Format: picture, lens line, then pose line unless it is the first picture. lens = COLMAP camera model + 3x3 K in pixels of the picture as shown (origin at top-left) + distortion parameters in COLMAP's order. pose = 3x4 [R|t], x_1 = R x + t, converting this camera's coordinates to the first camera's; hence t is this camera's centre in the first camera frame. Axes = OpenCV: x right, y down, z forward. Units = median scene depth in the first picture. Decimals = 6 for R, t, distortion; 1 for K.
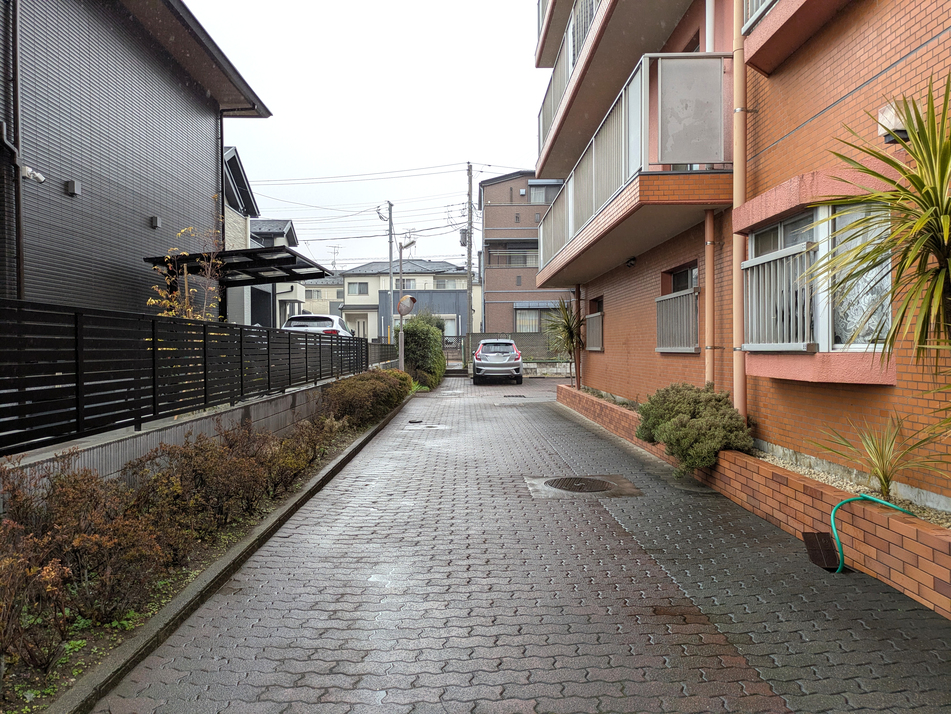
lens RADIAL K [[707.1, 0, 474.5], [0, 707.1, 353.8], [0, 0, 1]] dist [0.014680, -0.000241]
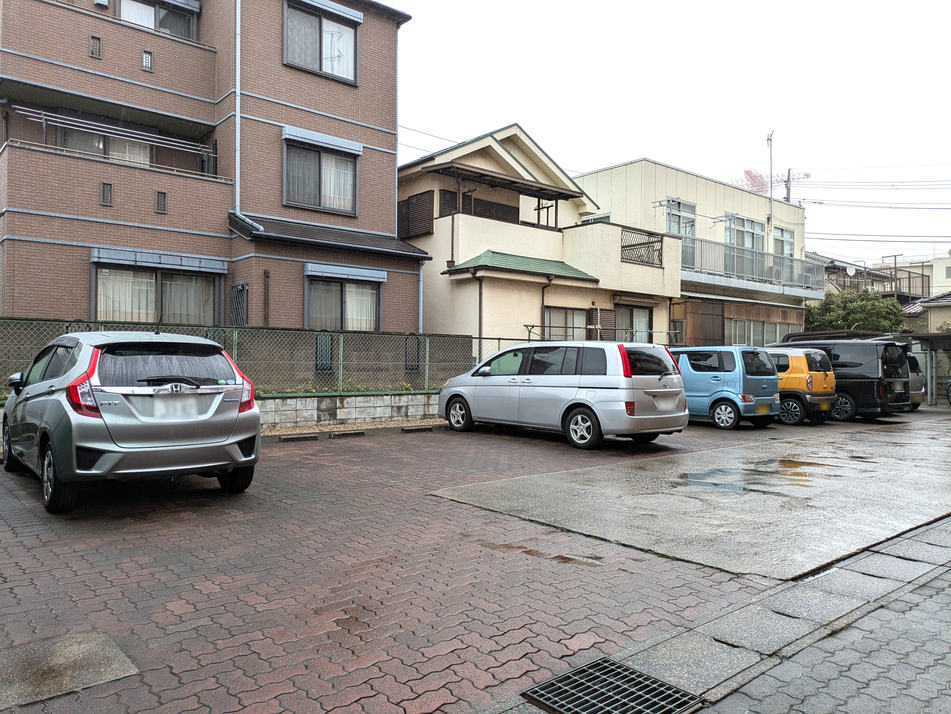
lens RADIAL K [[707.1, 0, 475.2], [0, 707.1, 359.8], [0, 0, 1]] dist [0.014680, -0.000241]
pose [[0.753775, 0.012667, 0.657010, -0.052556], [-0.000292, 0.999821, -0.018940, -0.004787], [-0.657132, 0.014084, 0.753644, 0.731951]]
